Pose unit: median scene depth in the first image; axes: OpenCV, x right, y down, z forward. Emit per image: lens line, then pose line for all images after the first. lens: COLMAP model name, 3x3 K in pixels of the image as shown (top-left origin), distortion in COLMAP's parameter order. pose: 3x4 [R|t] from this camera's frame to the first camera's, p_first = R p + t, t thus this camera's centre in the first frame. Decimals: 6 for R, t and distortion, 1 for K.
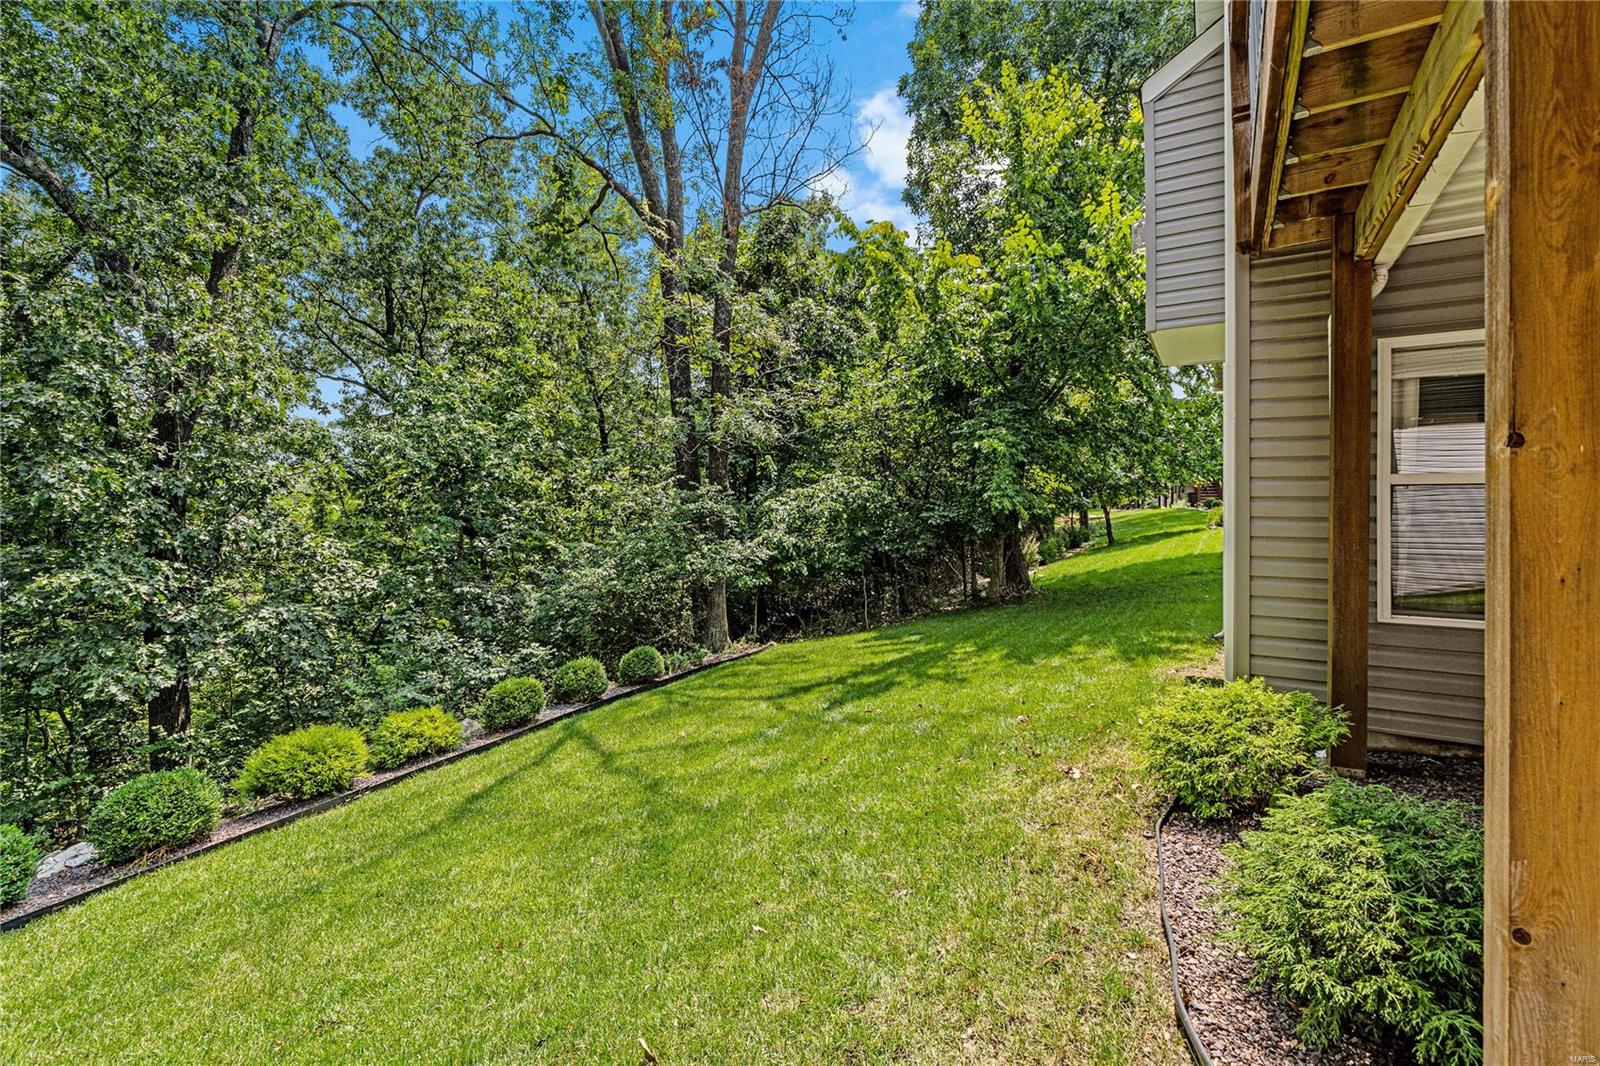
lens RADIAL K [[682.4, 0, 799.5], [0, 682.4, 514.5], [0, 0, 1]] dist [-0.001733, -0.000251]
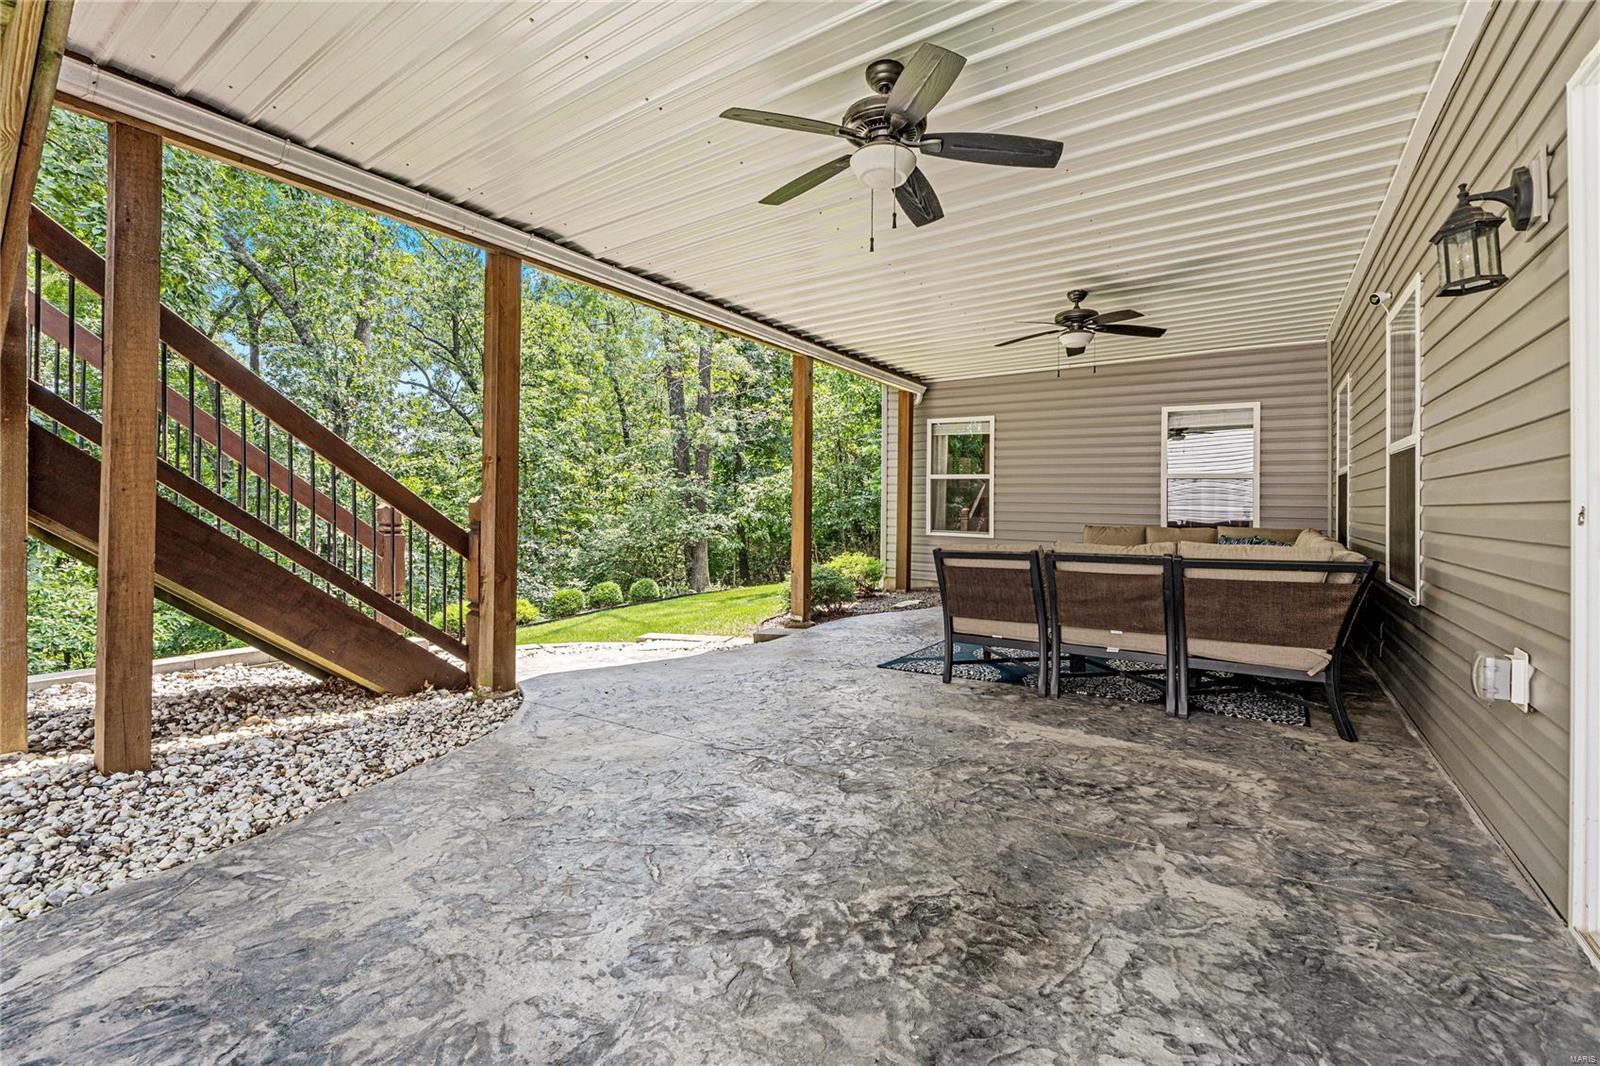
lens RADIAL K [[682.4, 0, 799.5], [0, 682.4, 514.5], [0, 0, 1]] dist [-0.001733, -0.000251]
pose [[0.999332, 0.009717, -0.035224, 0.129490], [-0.009073, 0.999789, 0.018403, 0.011141], [0.035396, -0.018071, 0.999210, -0.398879]]
